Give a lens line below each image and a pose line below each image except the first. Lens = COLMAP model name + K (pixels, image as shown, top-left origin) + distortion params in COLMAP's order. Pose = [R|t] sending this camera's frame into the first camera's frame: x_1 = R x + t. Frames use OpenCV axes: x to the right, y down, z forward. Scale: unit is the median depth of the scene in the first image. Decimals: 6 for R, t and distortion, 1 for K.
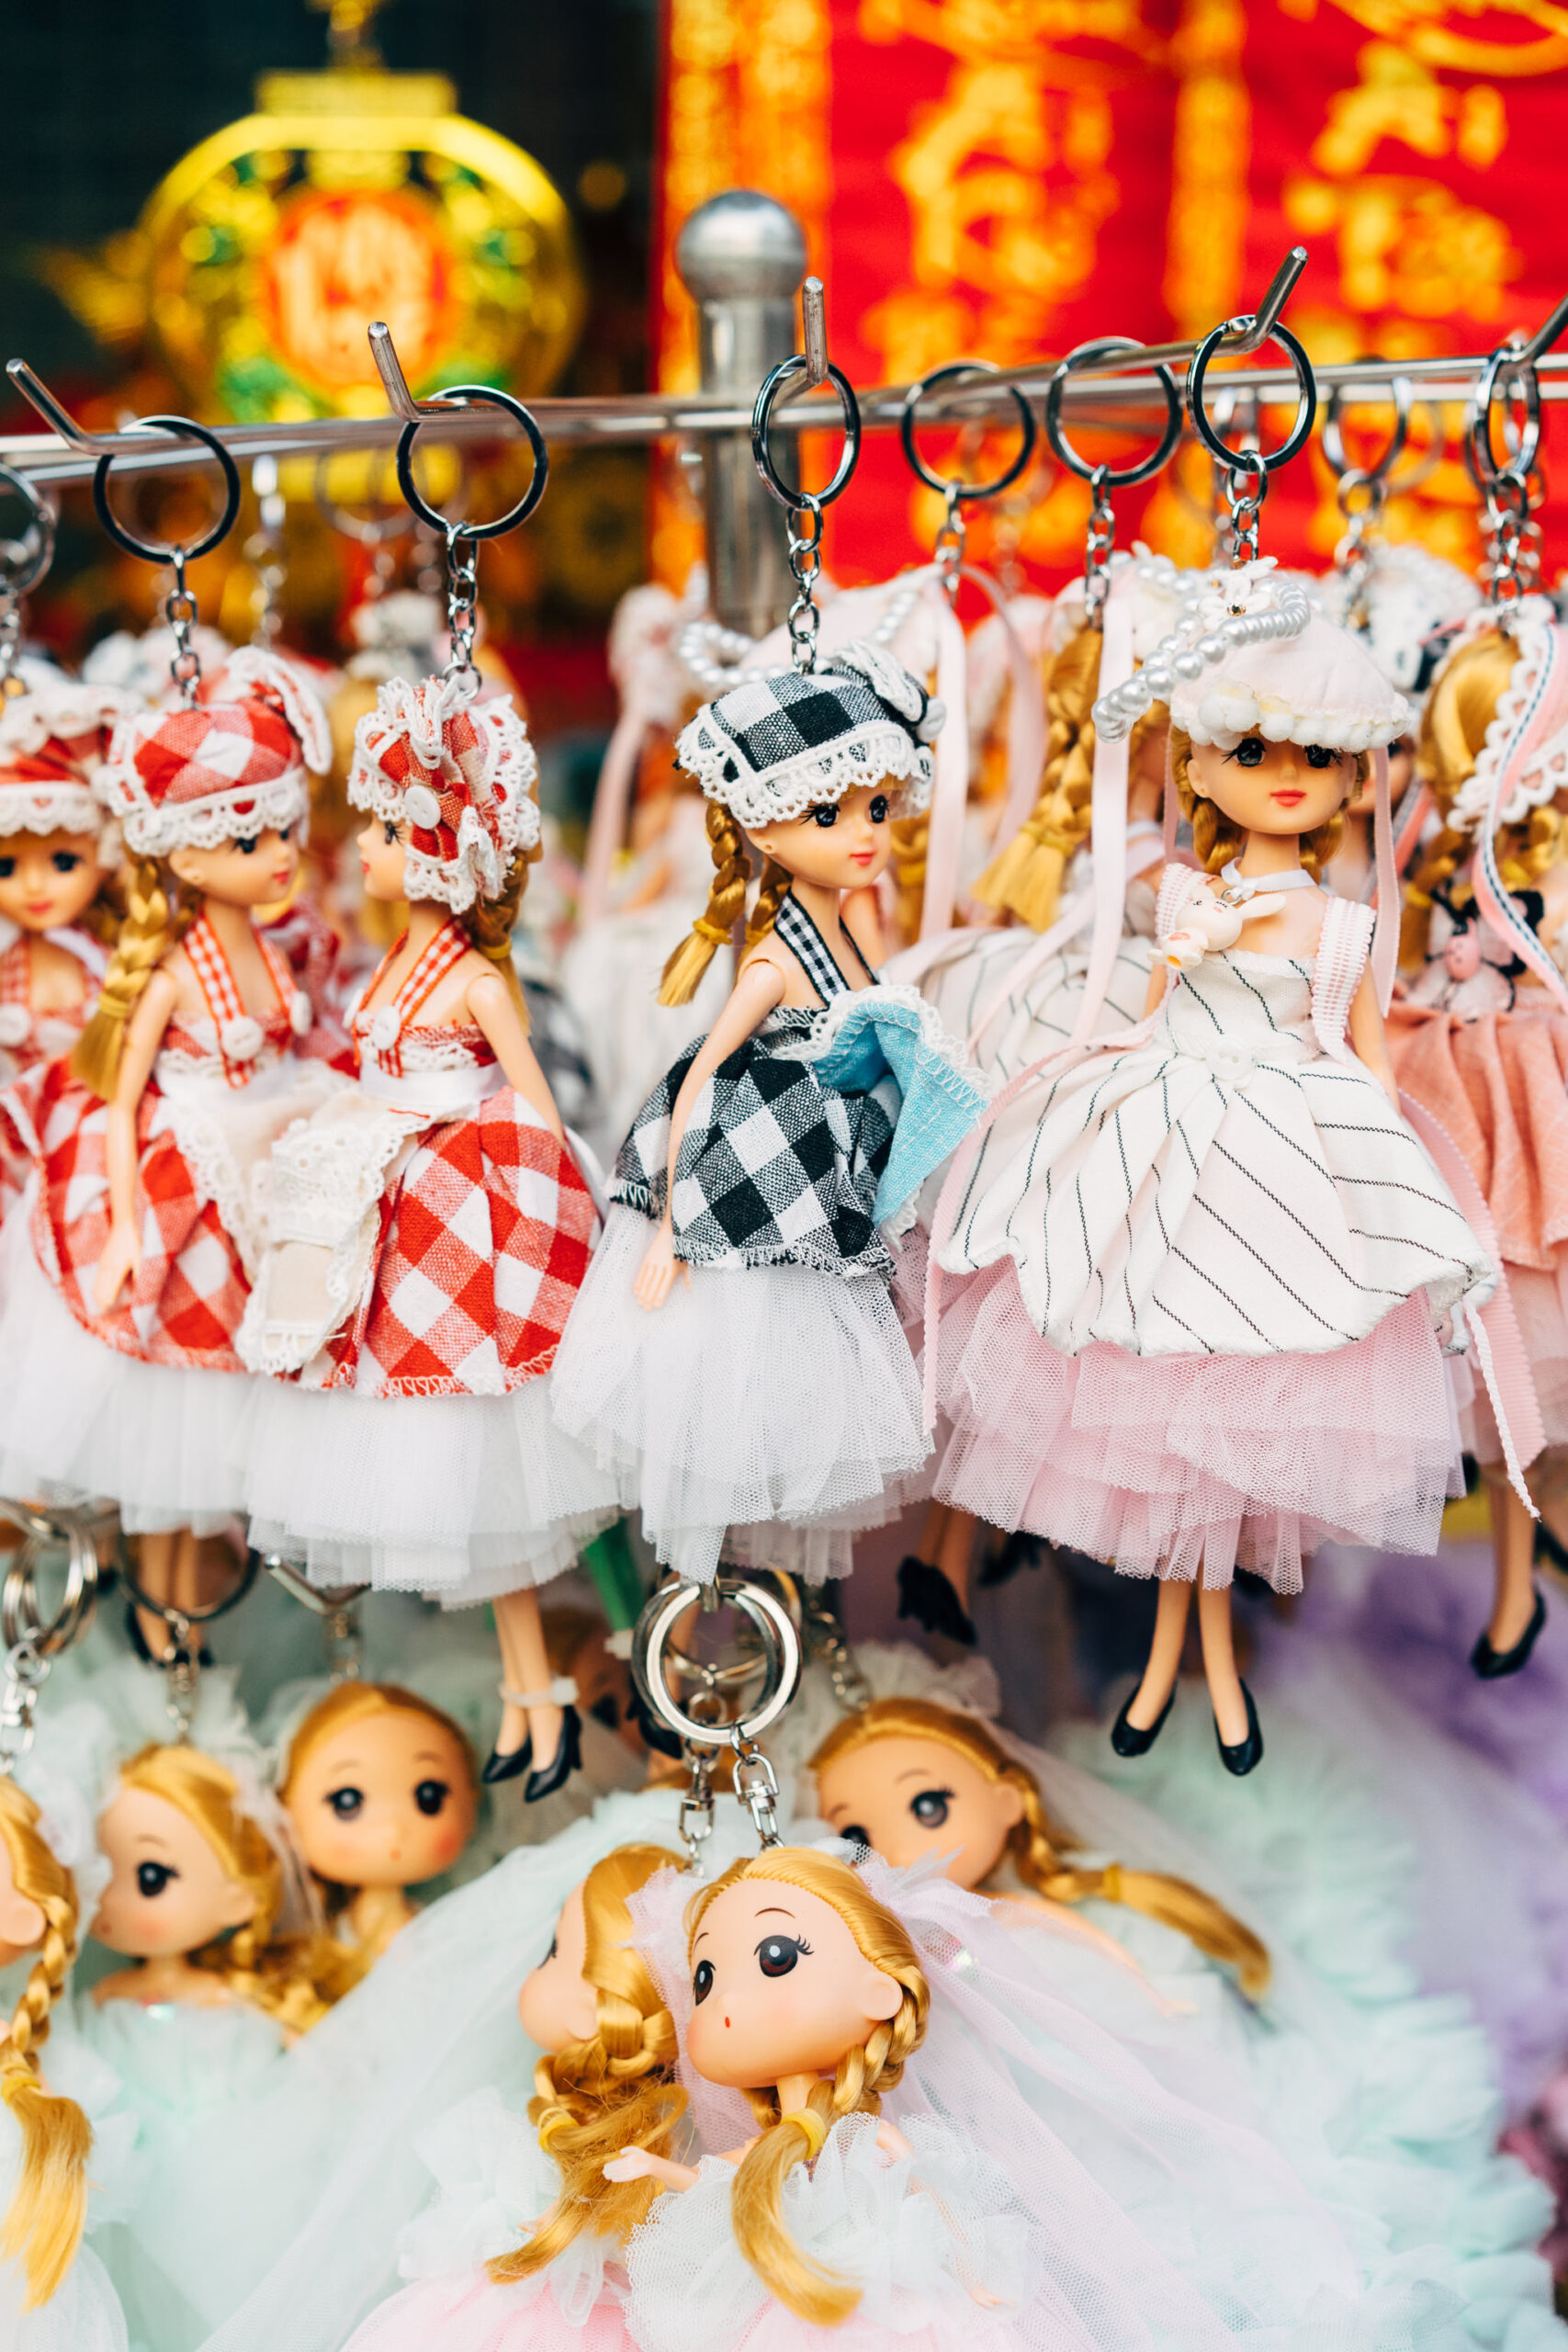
lens RADIAL K [[3845.0, 0, 784.0], [0, 3845.0, 1176.0], [0, 0, 1]] dist [0.027282, -0.003676]
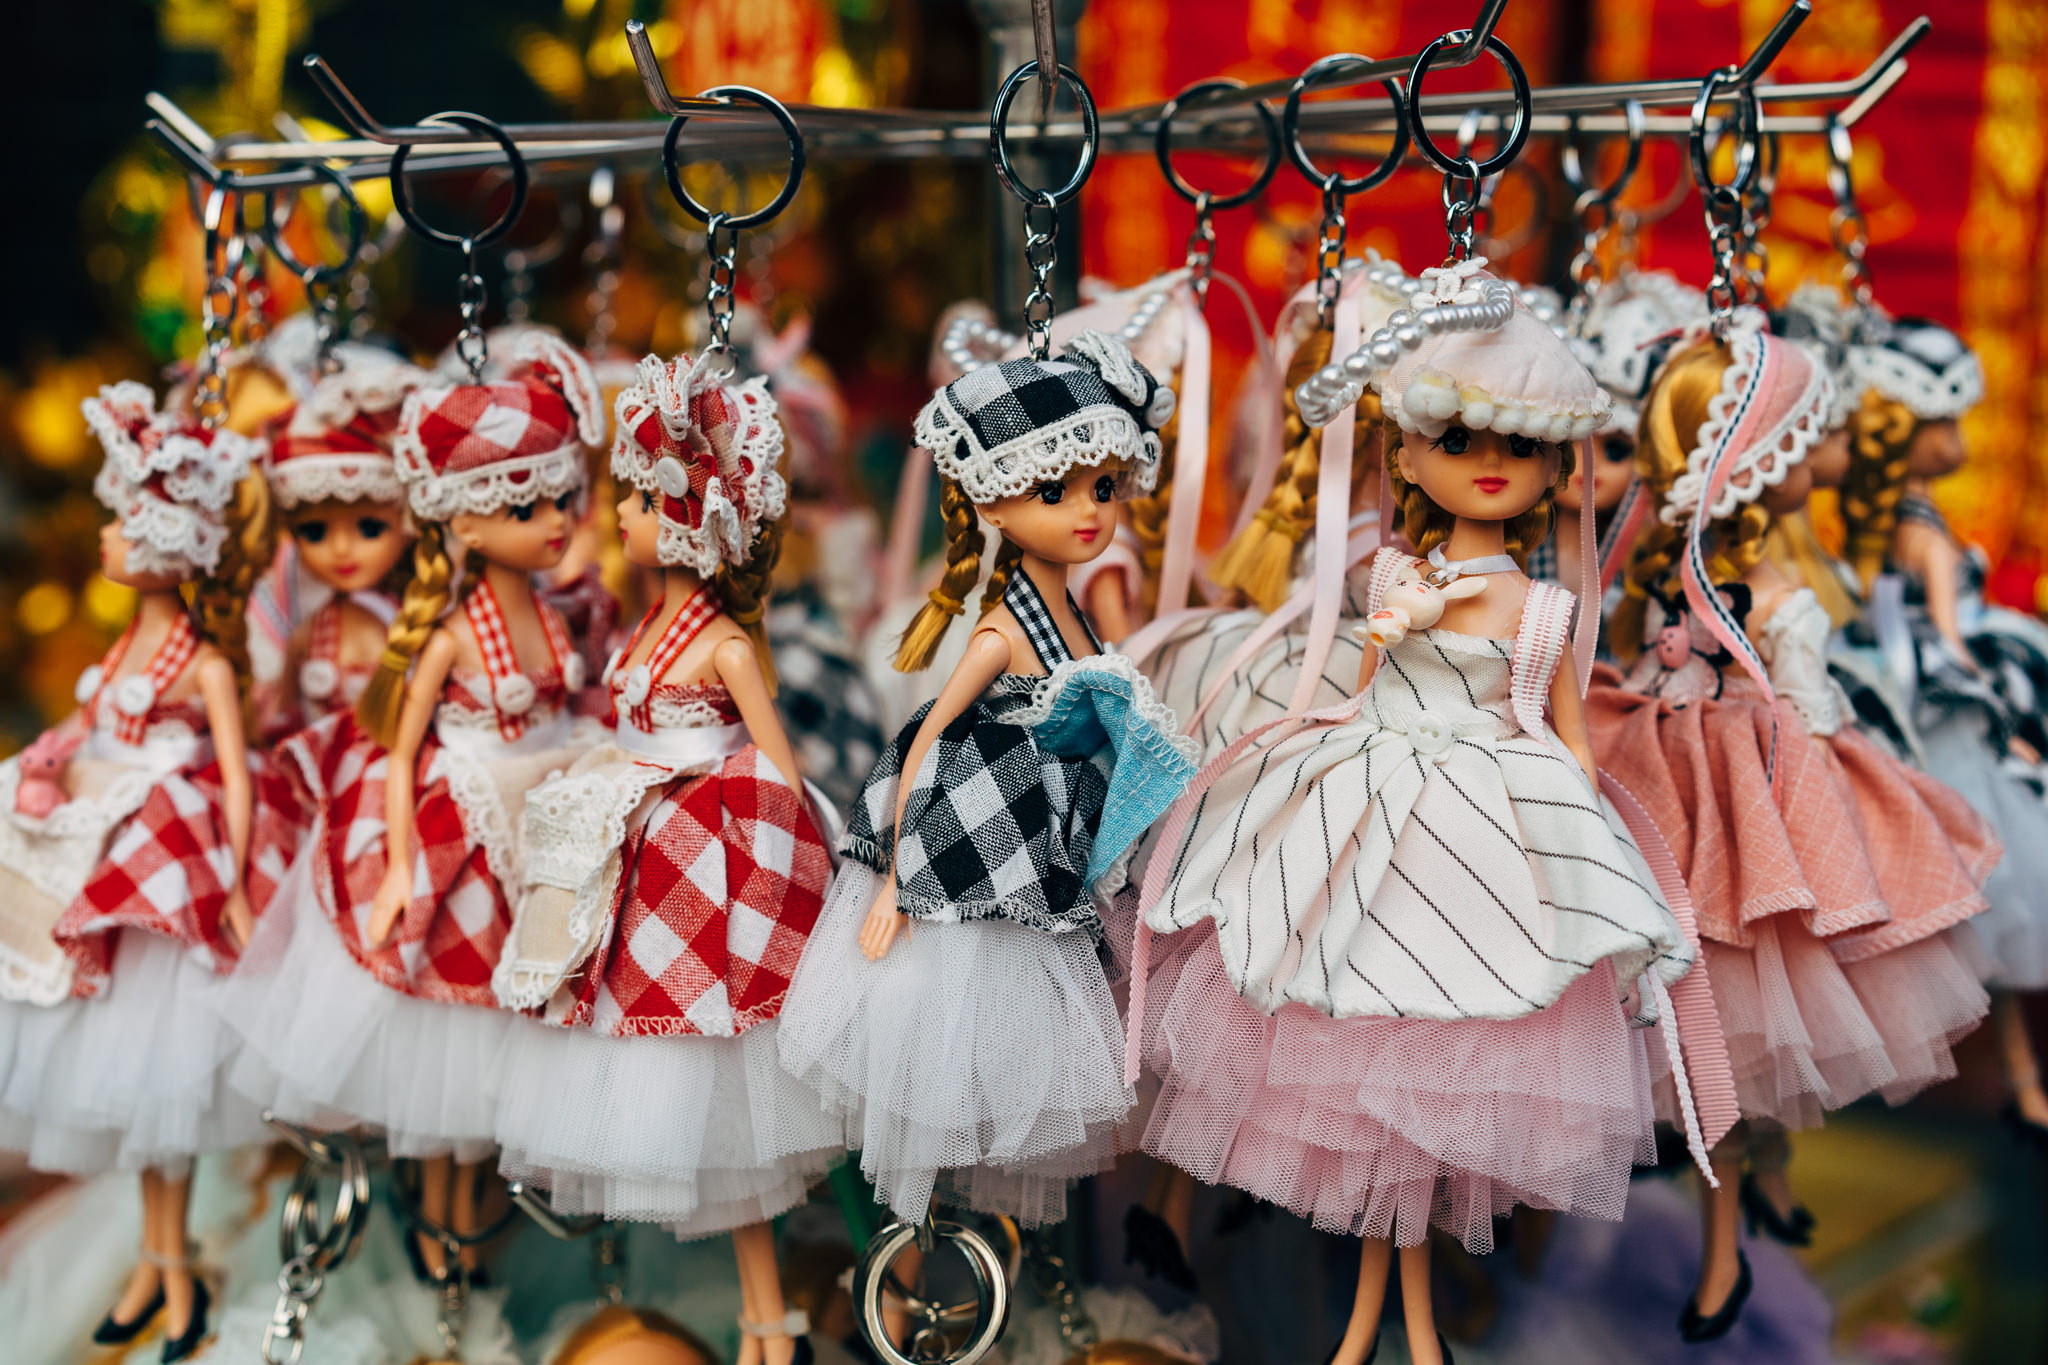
lens RADIAL K [[3348.4, 0, 1024.0], [0, 3348.4, 682.5], [0, 0, 1]] dist [0.027282, -0.003676]
pose [[0.998008, 0.025474, -0.057721, 0.055946], [-0.028563, 0.998169, -0.053324, 0.006856], [0.056257, 0.054867, 0.996908, 0.086872]]
